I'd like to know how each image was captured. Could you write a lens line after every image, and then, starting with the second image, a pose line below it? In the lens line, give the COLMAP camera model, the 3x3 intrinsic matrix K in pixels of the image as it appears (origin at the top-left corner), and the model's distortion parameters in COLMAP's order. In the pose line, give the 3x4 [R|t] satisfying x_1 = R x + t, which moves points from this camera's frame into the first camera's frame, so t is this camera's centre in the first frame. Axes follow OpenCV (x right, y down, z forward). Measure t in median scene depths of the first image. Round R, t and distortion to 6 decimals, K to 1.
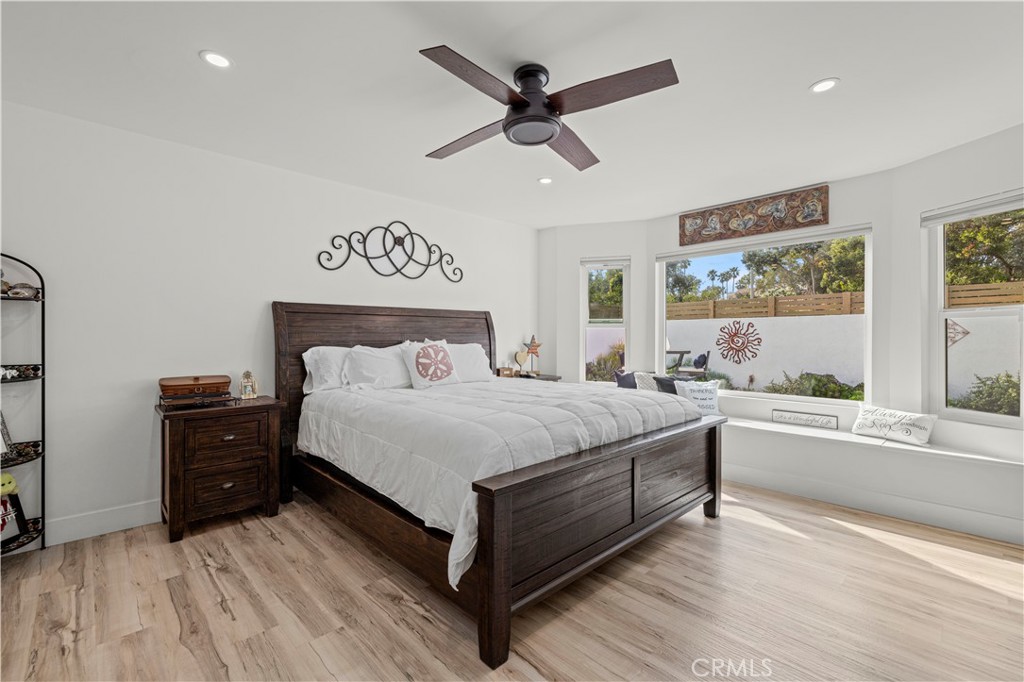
lens RADIAL K [[440.7, 0, 511.7], [0, 440.7, 340.5], [0, 0, 1]] dist [0.005183, 0.000269]
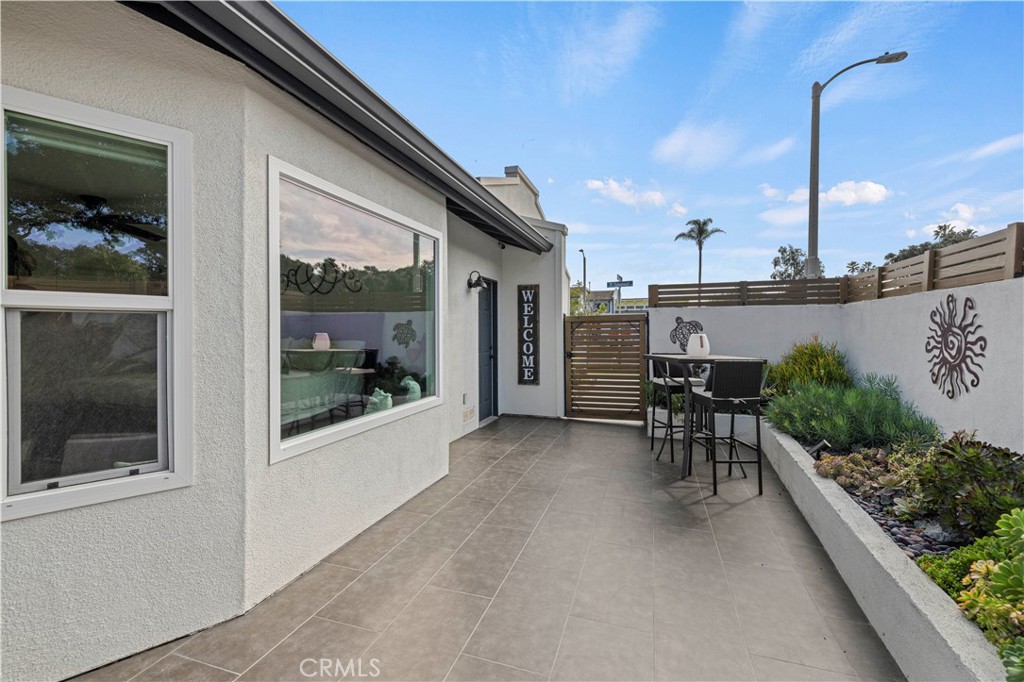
lens RADIAL K [[440.7, 0, 508.0], [0, 440.7, 338.2], [0, 0, 1]] dist [0.005183, 0.000269]
pose [[0.492075, 0.012349, -0.870465, 0.682725], [0.003066, 0.999869, 0.015918, -0.011951], [0.870547, -0.010501, 0.491973, 0.443449]]
